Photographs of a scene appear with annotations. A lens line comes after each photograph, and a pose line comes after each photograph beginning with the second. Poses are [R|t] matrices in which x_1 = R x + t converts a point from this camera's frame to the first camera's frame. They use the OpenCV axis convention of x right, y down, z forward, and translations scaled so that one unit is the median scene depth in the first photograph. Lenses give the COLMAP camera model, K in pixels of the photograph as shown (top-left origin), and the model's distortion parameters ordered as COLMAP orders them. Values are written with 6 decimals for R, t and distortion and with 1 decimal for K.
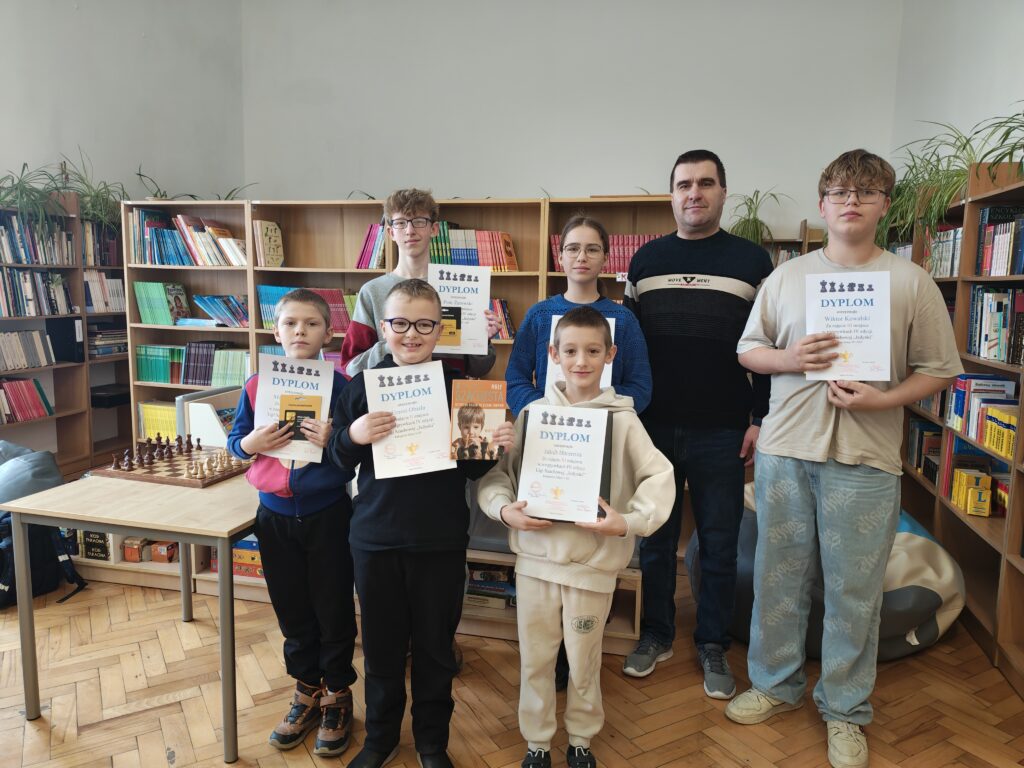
lens RADIAL K [[739.4, 0, 514.6], [0, 739.4, 384.0], [0, 0, 1]] dist [0.050849, -0.067840]
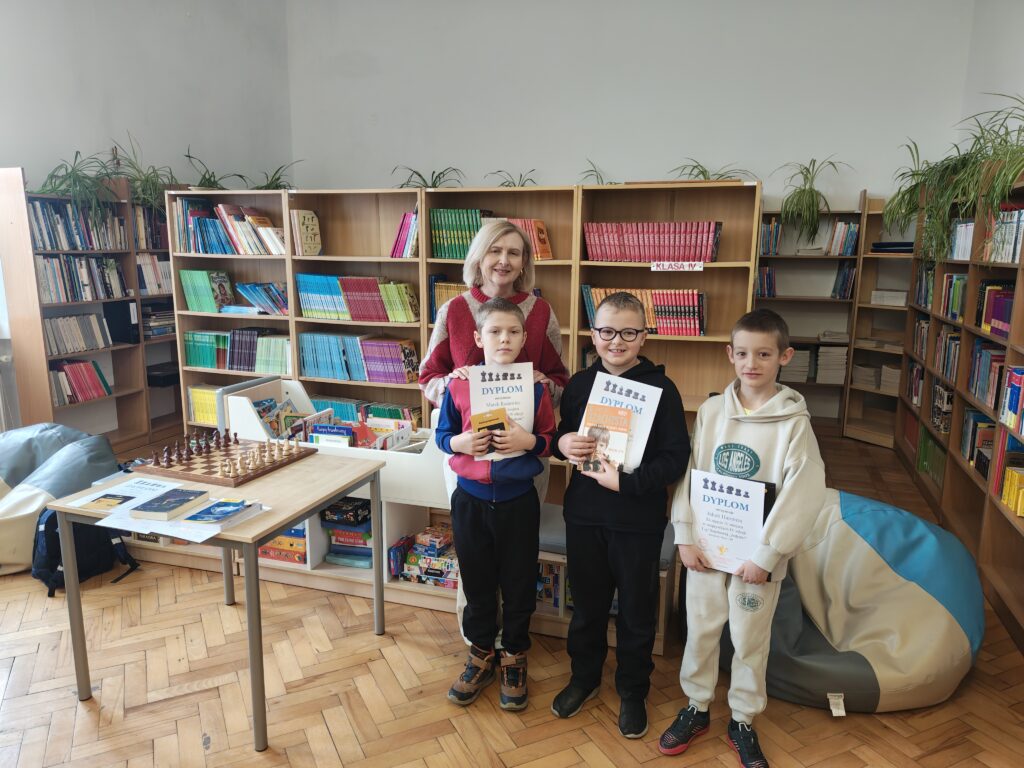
lens RADIAL K [[738.2, 0, 508.8], [0, 738.2, 392.6], [0, 0, 1]] dist [0.059081, -0.079376]
pose [[0.996768, 0.006343, -0.080080, 0.026303], [-0.001439, 0.998128, 0.061150, -0.033256], [0.080318, -0.060837, 0.994911, 0.004253]]
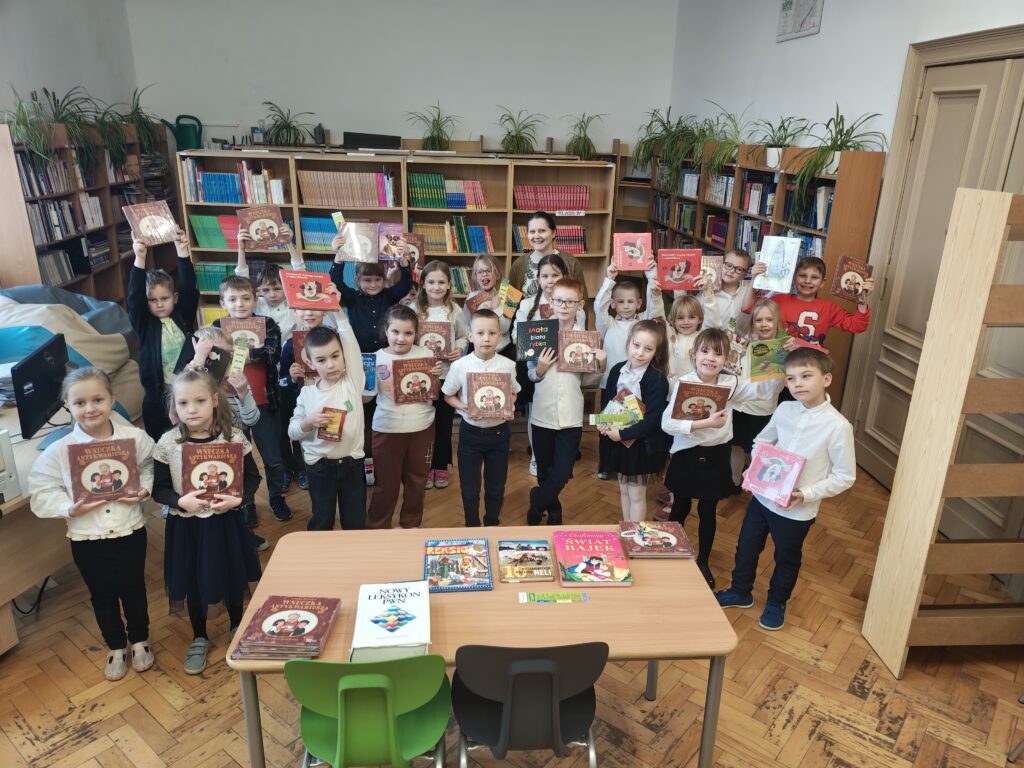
lens RADIAL K [[729.4, 0, 539.7], [0, 729.4, 385.9], [0, 0, 1]] dist [0.047796, -0.062515]
pose [[0.934482, -0.108263, 0.339150, -0.425661], [0.037590, 0.977320, 0.208406, -0.094677], [-0.354021, -0.182003, 0.917357, -0.477843]]
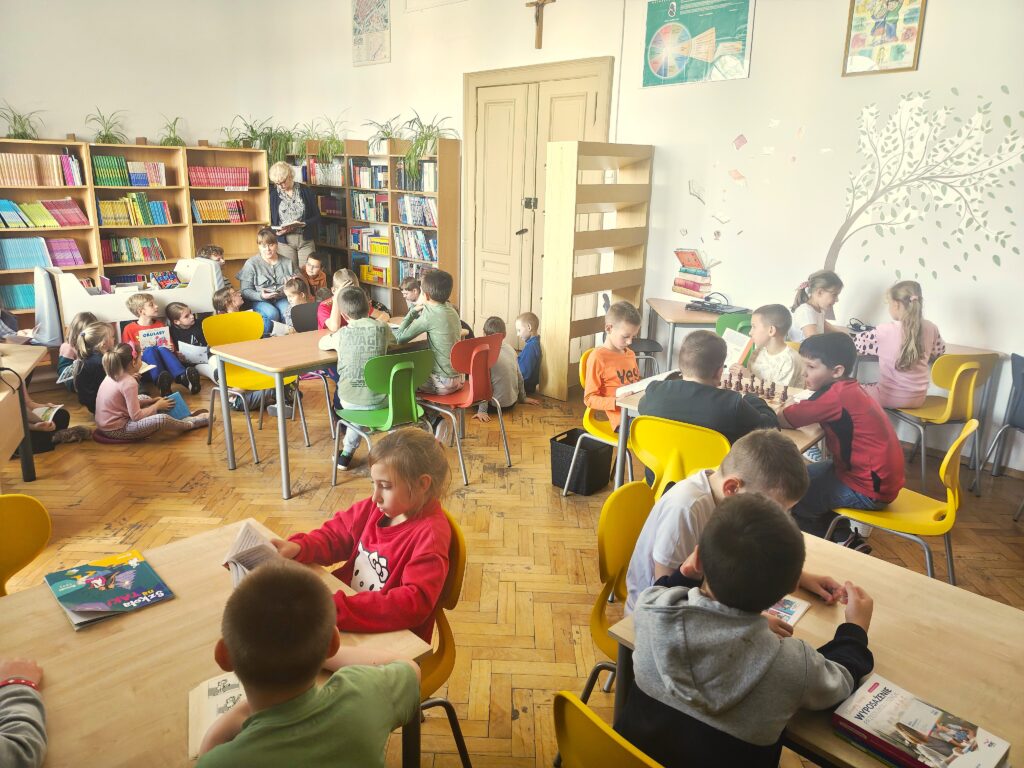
lens RADIAL K [[732.9, 0, 512.0], [0, 732.9, 384.0], [0, 0, 1]] dist [-0.001209, -0.001839]
pose [[0.488940, -0.243039, 0.837777, -1.111021], [0.108751, 0.969894, 0.217897, 0.017271], [-0.865512, -0.015430, 0.500650, -0.587315]]
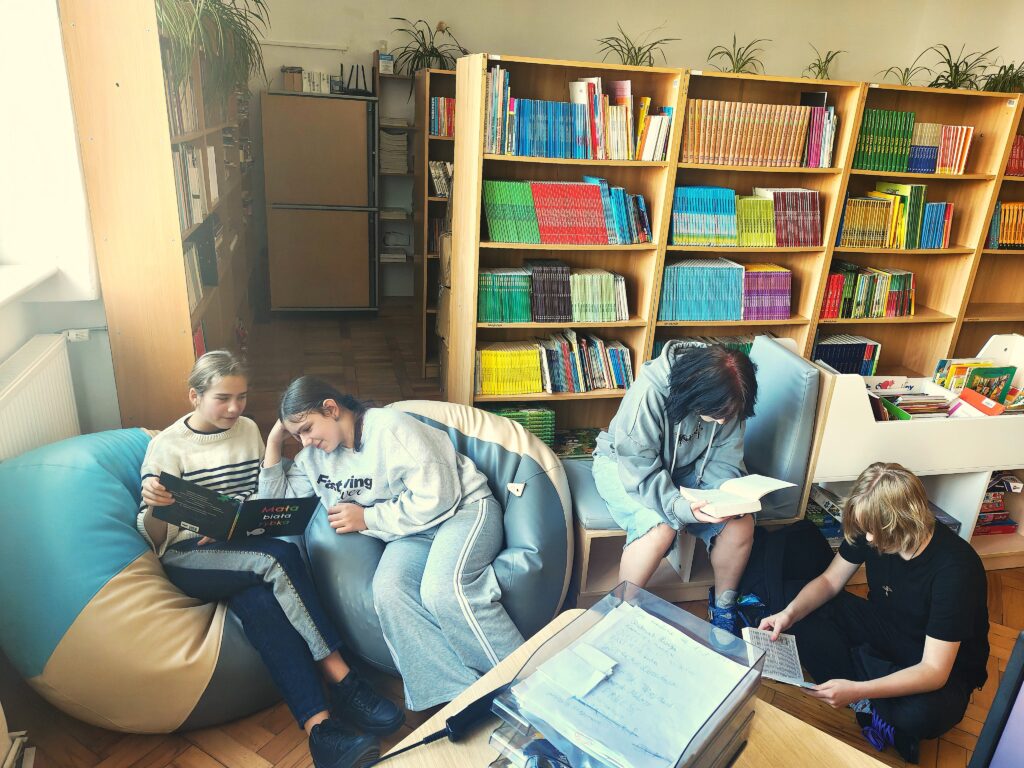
lens RADIAL K [[739.4, 0, 514.6], [0, 739.4, 384.0], [0, 0, 1]] dist [0.050849, -0.067840]
pose [[0.880585, -0.133940, 0.454566, -0.858172], [0.029536, 0.972873, 0.229445, -0.116494], [-0.472967, -0.188620, 0.860654, 0.385028]]
